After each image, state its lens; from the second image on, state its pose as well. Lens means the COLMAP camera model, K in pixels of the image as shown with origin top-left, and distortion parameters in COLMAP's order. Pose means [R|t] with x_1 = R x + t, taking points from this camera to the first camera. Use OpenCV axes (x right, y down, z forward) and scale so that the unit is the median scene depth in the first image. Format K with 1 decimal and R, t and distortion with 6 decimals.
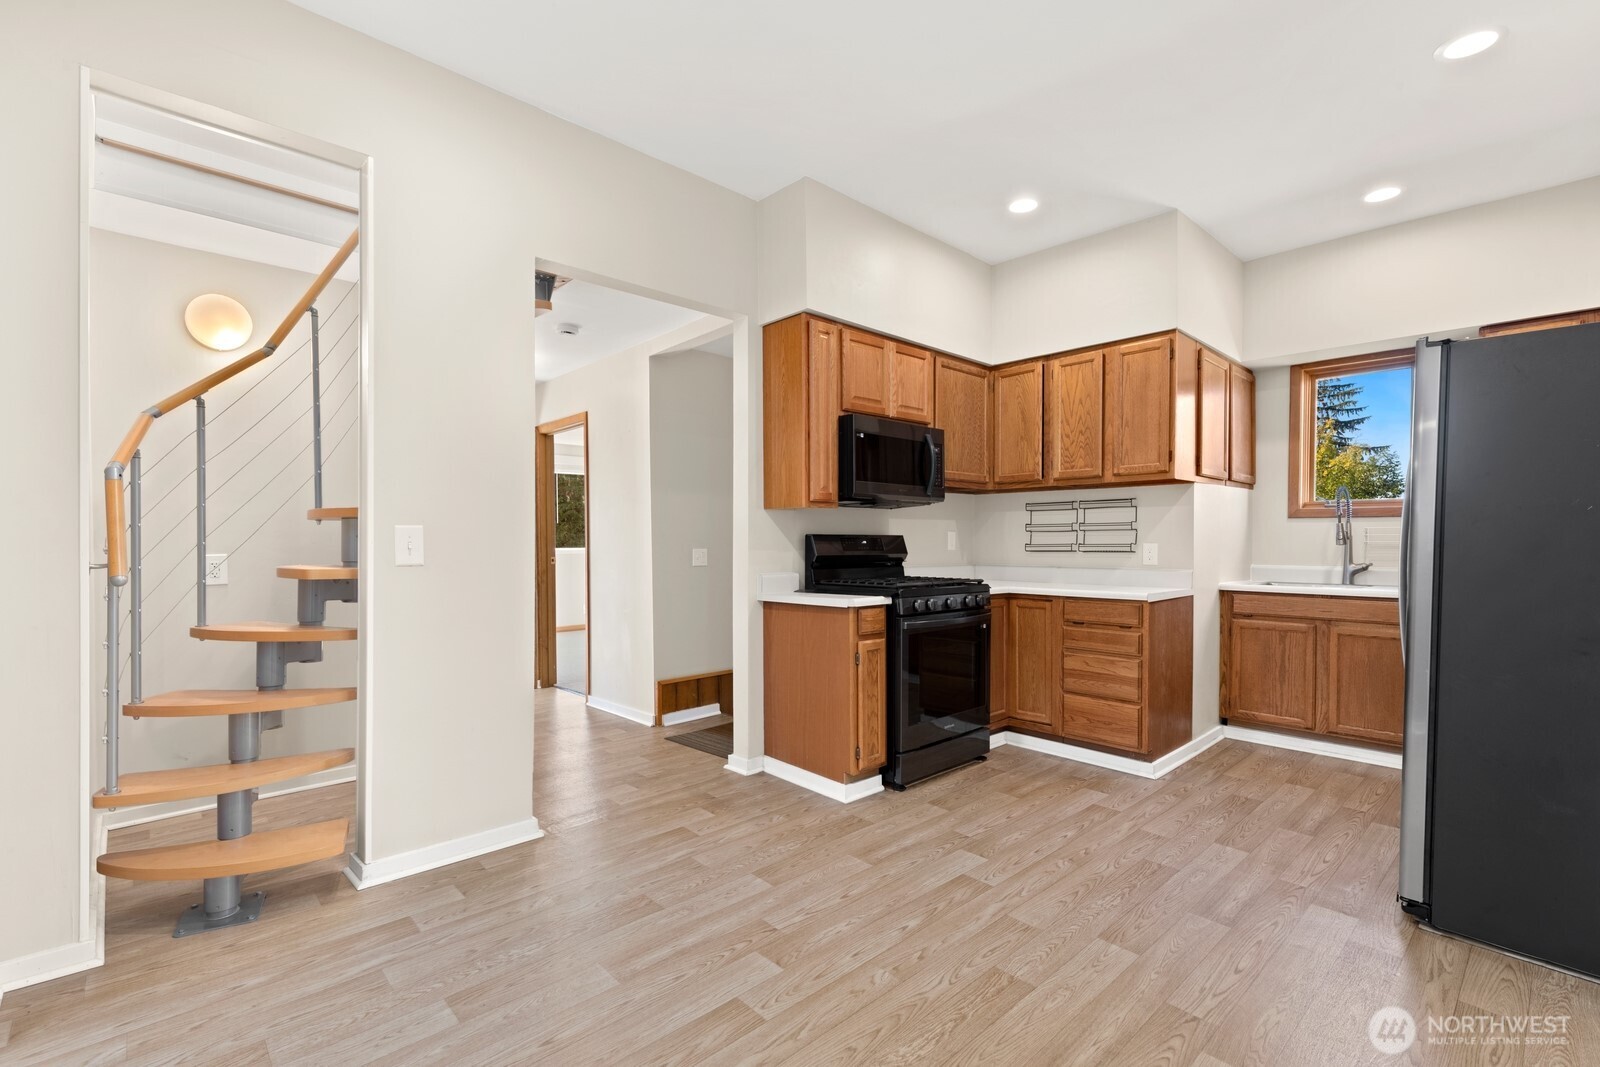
lens RADIAL K [[732.4, 0, 801.3], [0, 732.4, 555.2], [0, 0, 1]] dist [0.008500, -0.002398]
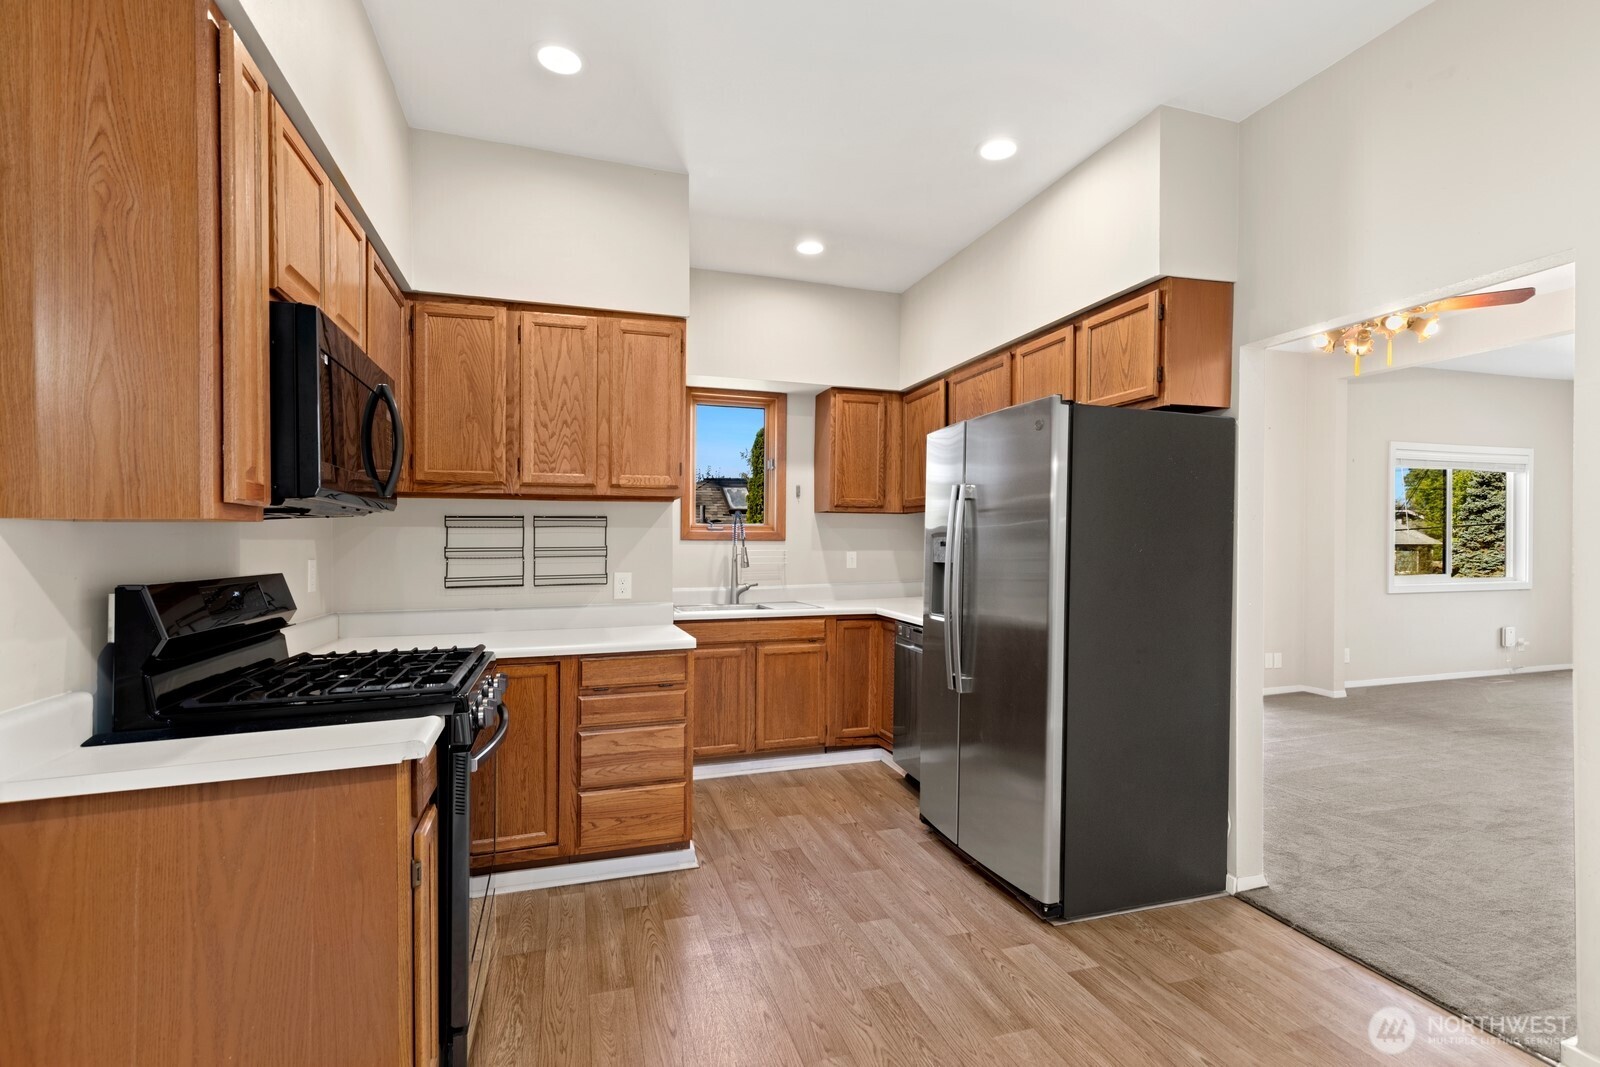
lens RADIAL K [[732.4, 0, 829.2], [0, 732.4, 553.1], [0, 0, 1]] dist [0.008500, -0.002398]
pose [[0.421014, -0.010827, 0.906990, -0.177152], [0.021395, 0.999769, 0.002003, -0.037483], [-0.906802, 0.018562, 0.421148, 0.491119]]
